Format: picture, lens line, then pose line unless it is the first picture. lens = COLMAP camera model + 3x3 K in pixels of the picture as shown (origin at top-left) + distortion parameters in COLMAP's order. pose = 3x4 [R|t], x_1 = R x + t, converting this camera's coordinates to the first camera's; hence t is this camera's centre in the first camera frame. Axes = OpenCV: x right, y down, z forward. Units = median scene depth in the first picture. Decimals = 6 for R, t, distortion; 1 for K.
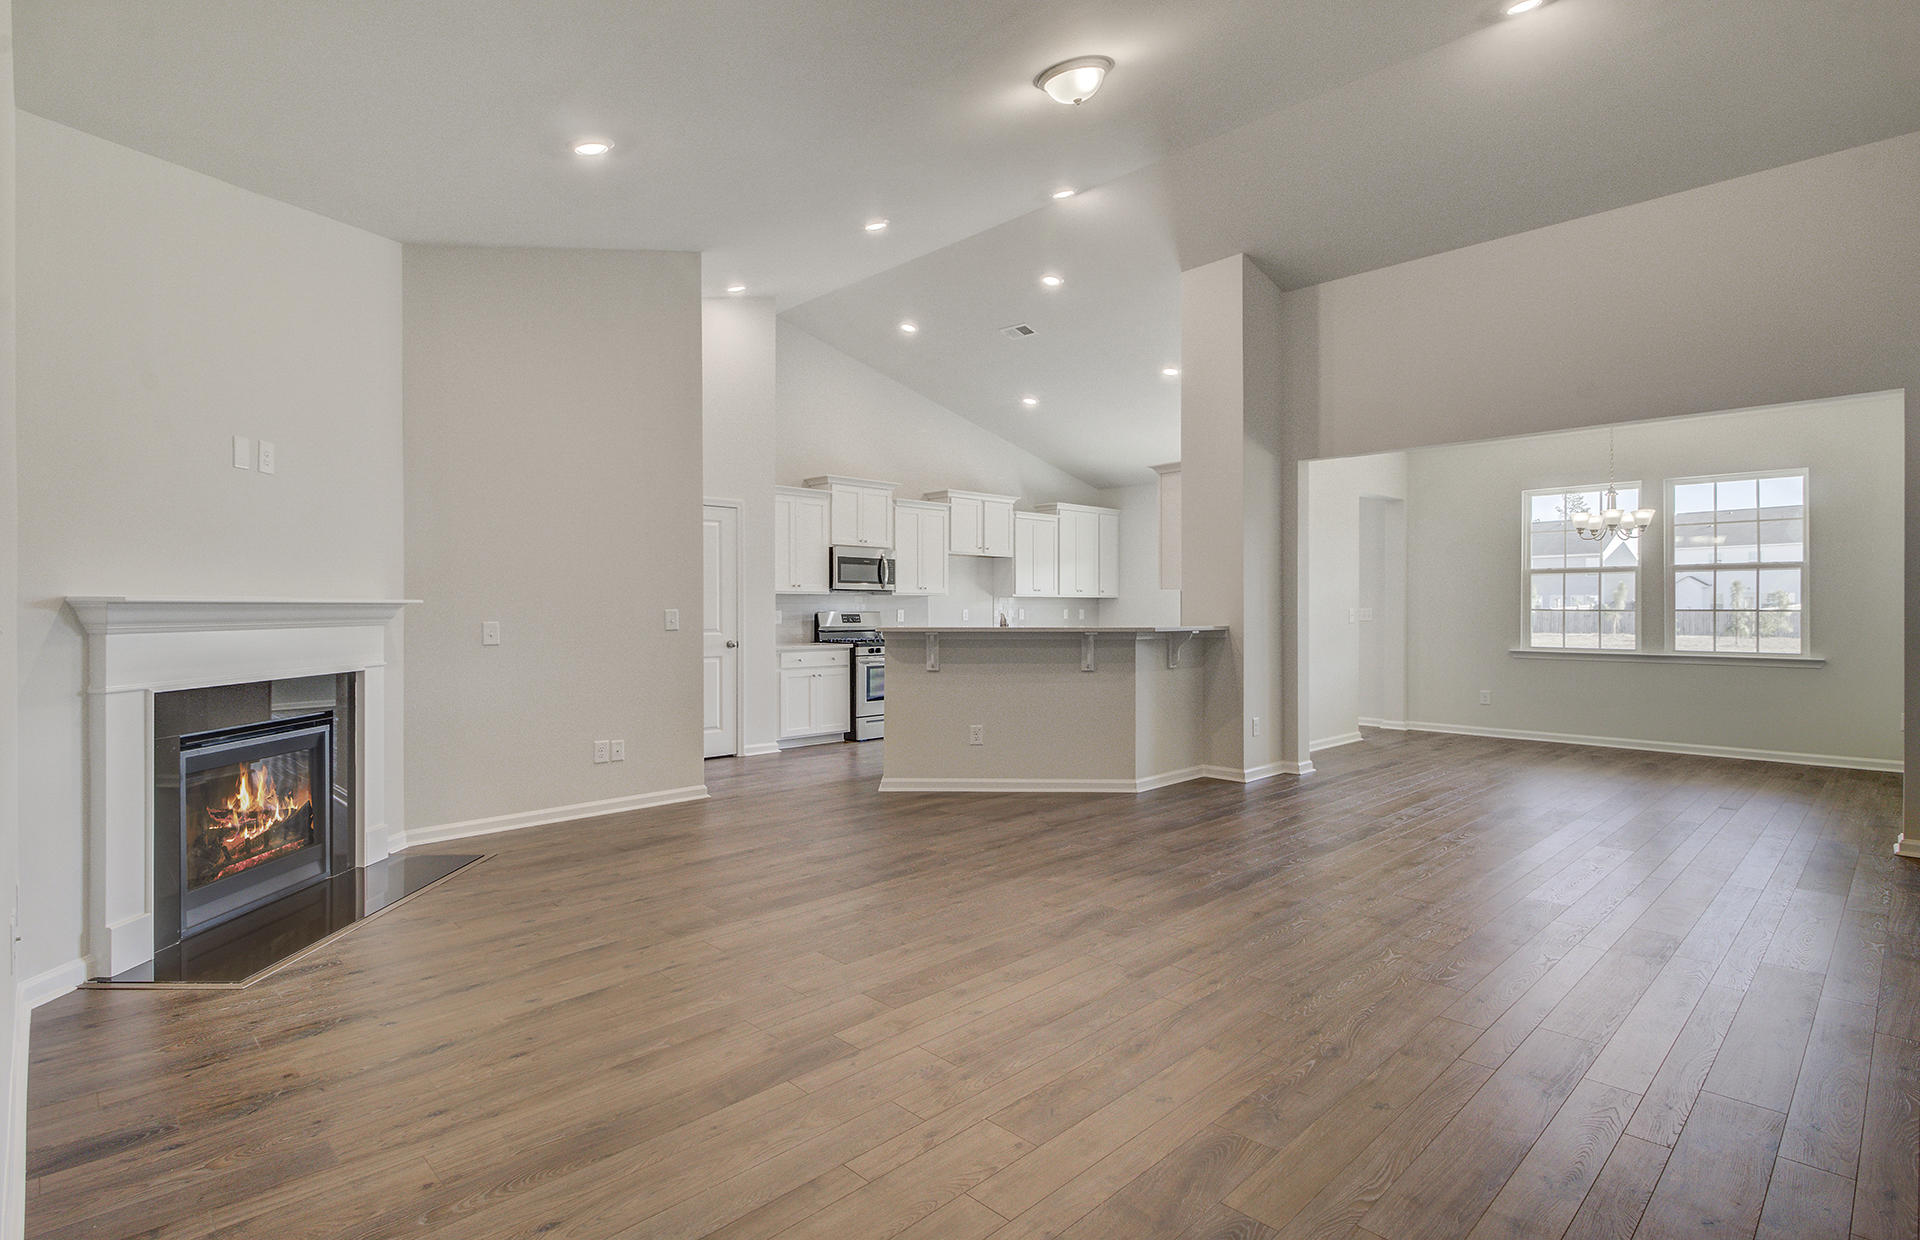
lens RADIAL K [[949.3, 0, 959.1], [0, 949.3, 610.1], [0, 0, 1]] dist [0.014354, -0.010935]
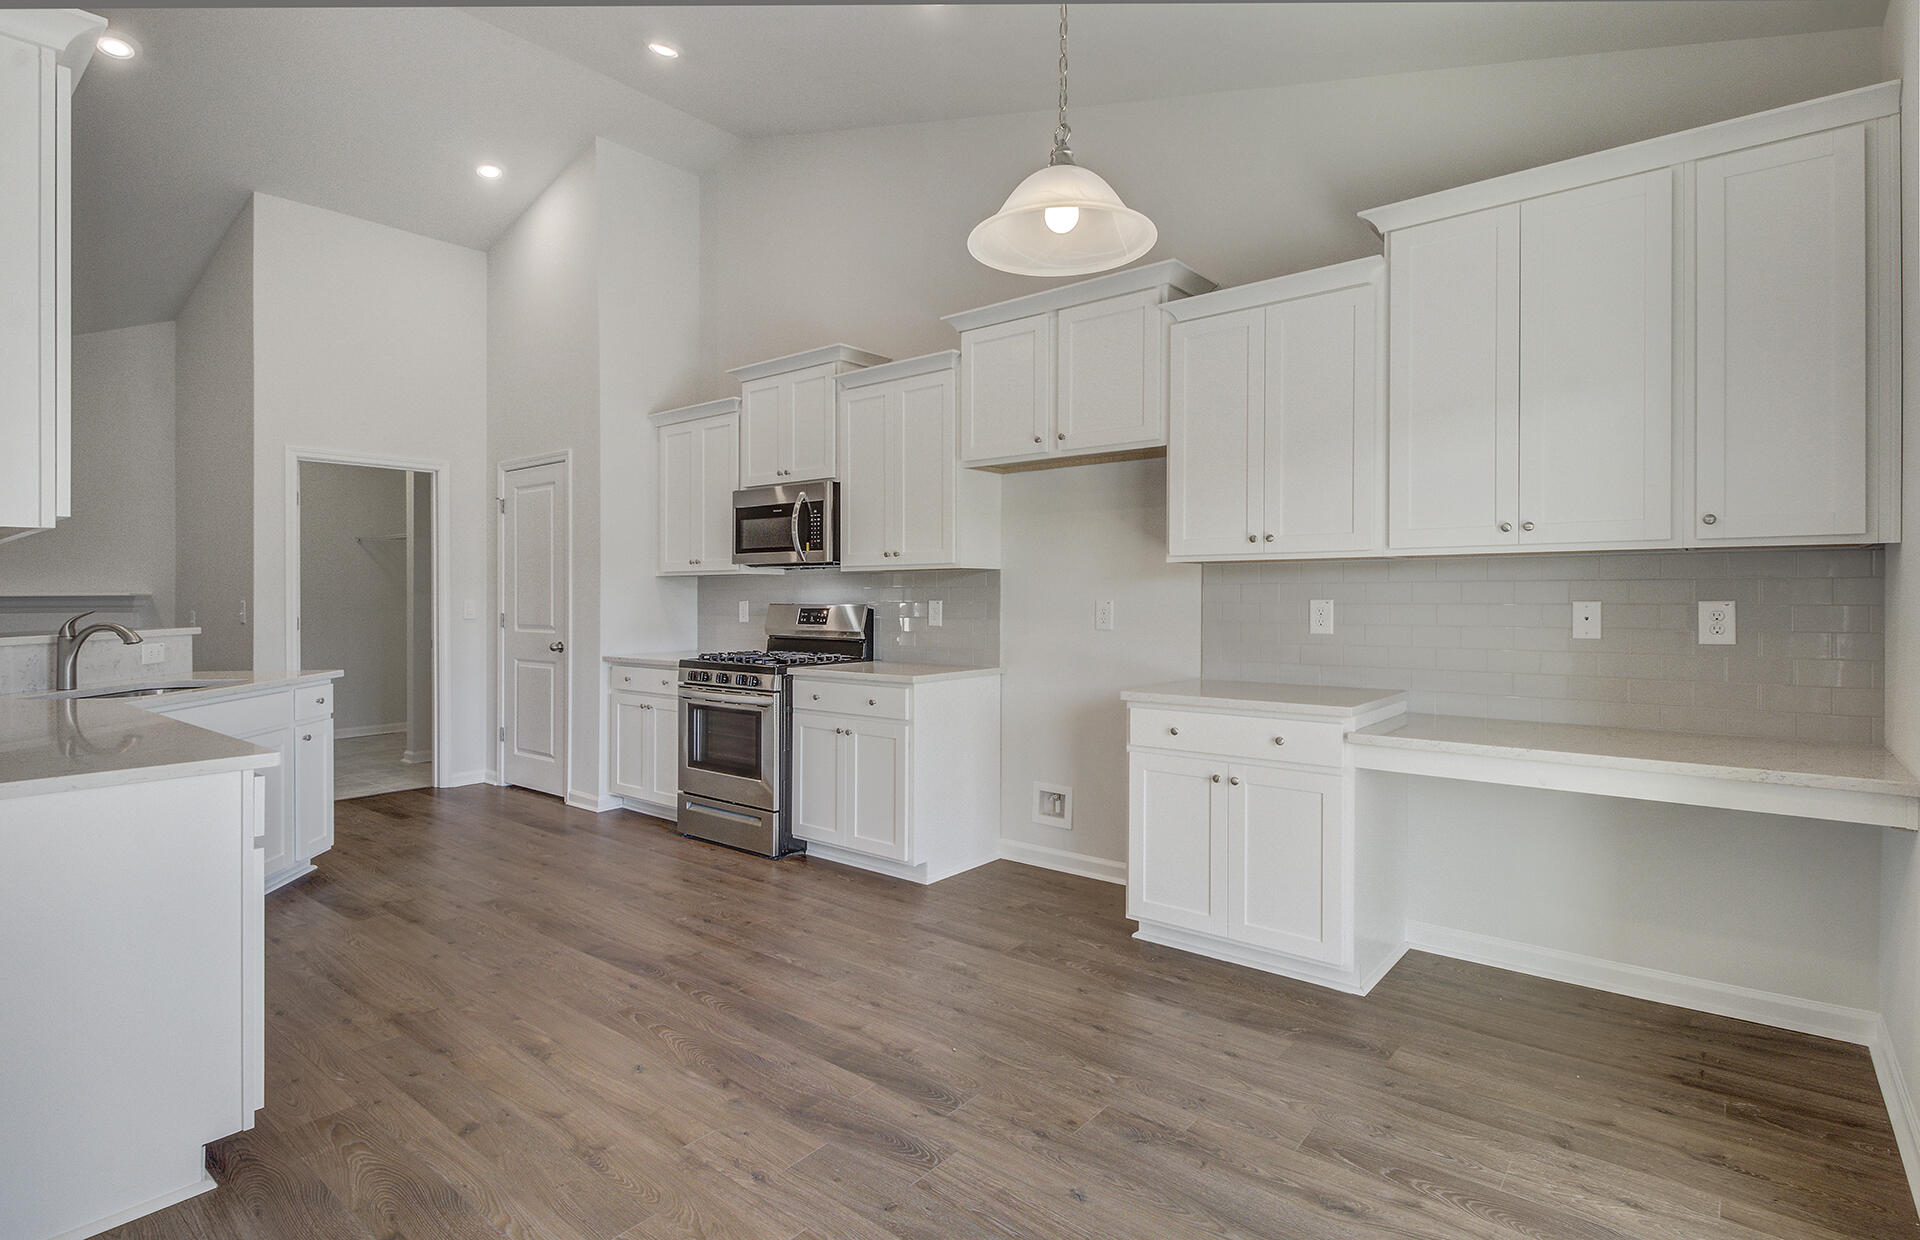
lens RADIAL K [[949.3, 0, 959.1], [0, 949.3, 610.1], [0, 0, 1]] dist [0.014354, -0.010935]
pose [[0.111239, 0.024567, -0.993490, 0.454750], [0.008186, 0.999638, 0.025636, -0.007635], [0.993760, -0.010985, 0.110998, 1.044304]]
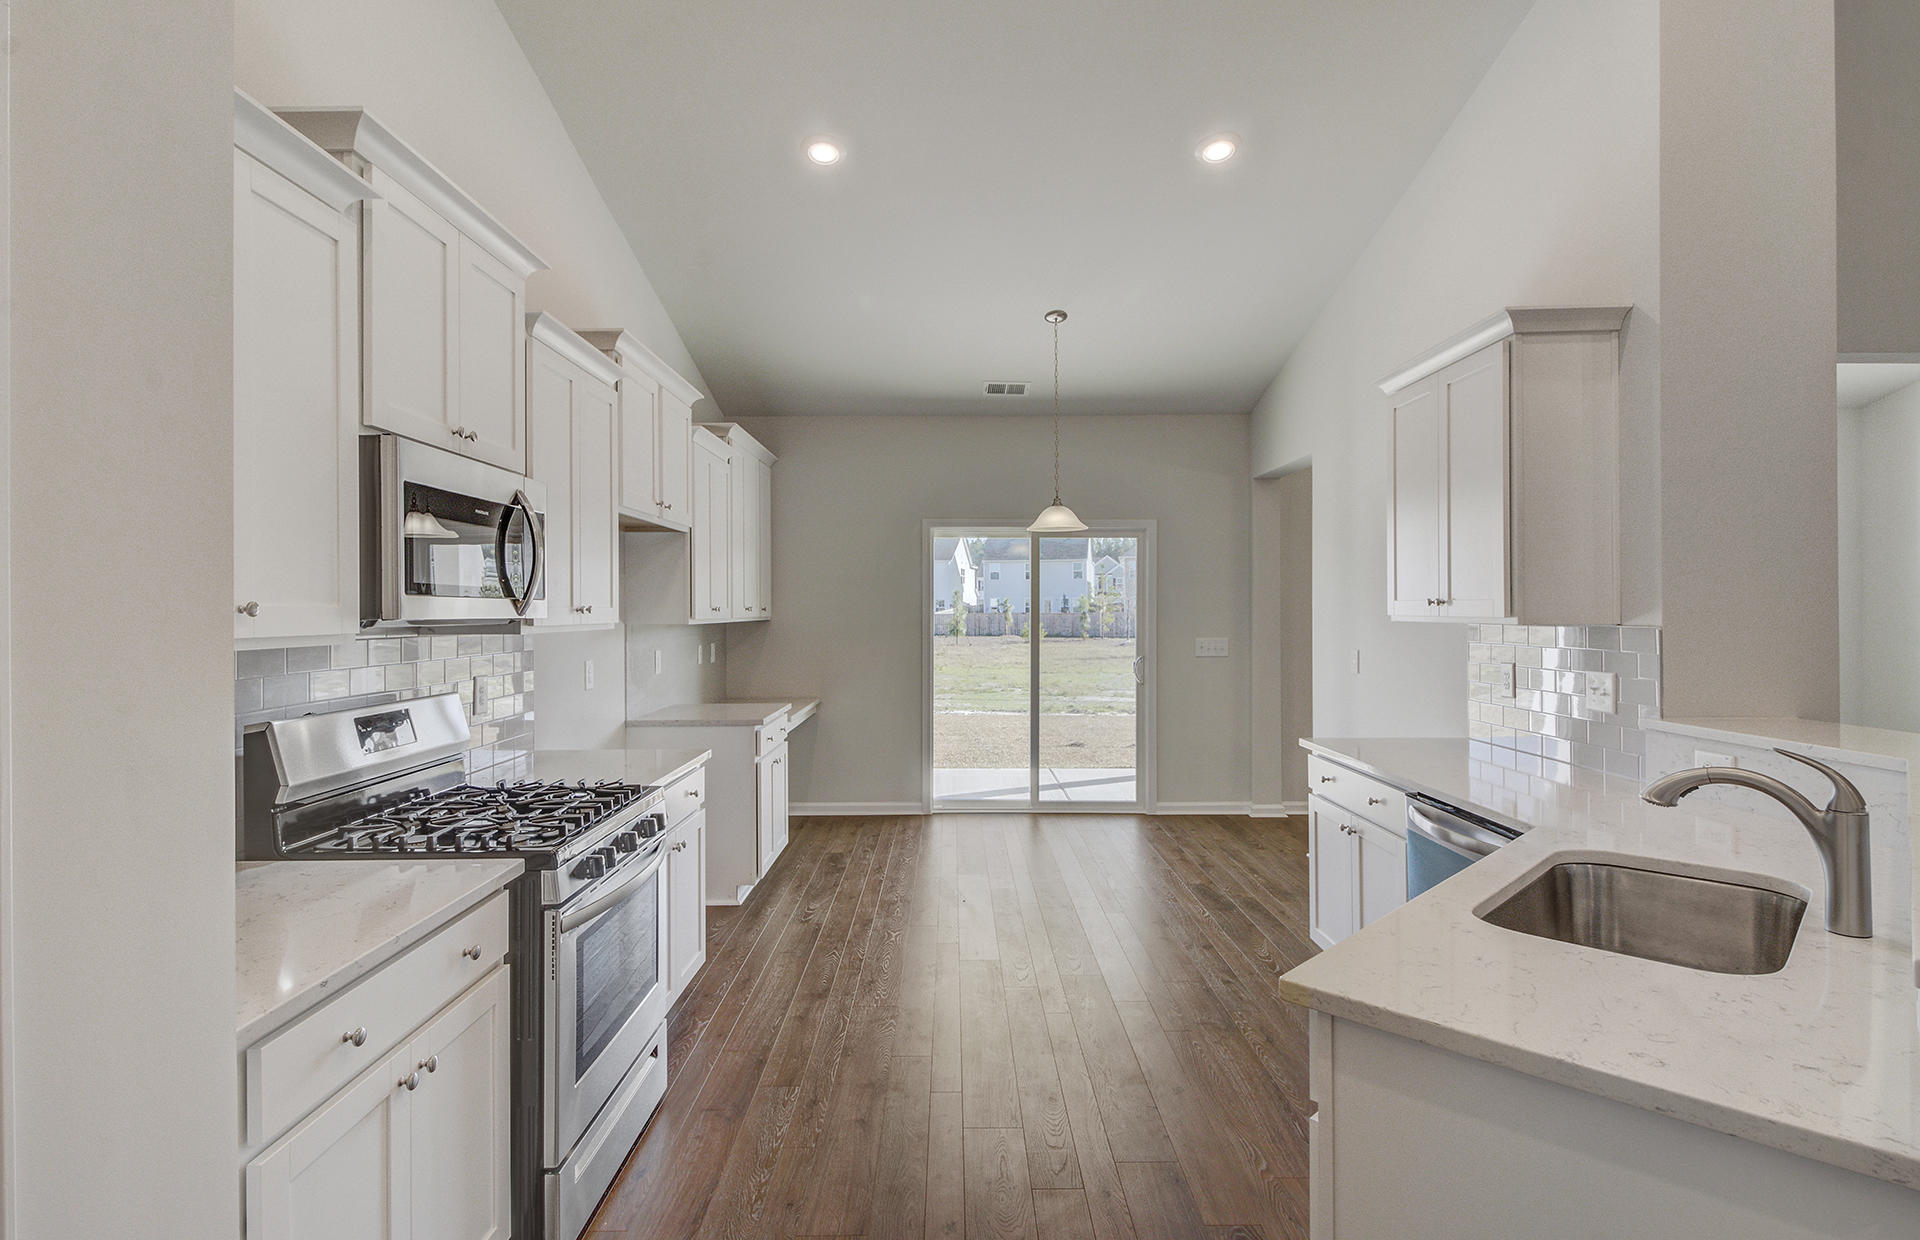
lens RADIAL K [[949.3, 0, 959.1], [0, 949.3, 610.1], [0, 0, 1]] dist [0.014354, -0.010935]
pose [[0.701629, -0.003156, 0.712535, -0.191331], [0.002851, 0.999995, 0.001622, -0.024421], [-0.712536, 0.000894, 0.701634, 0.718118]]
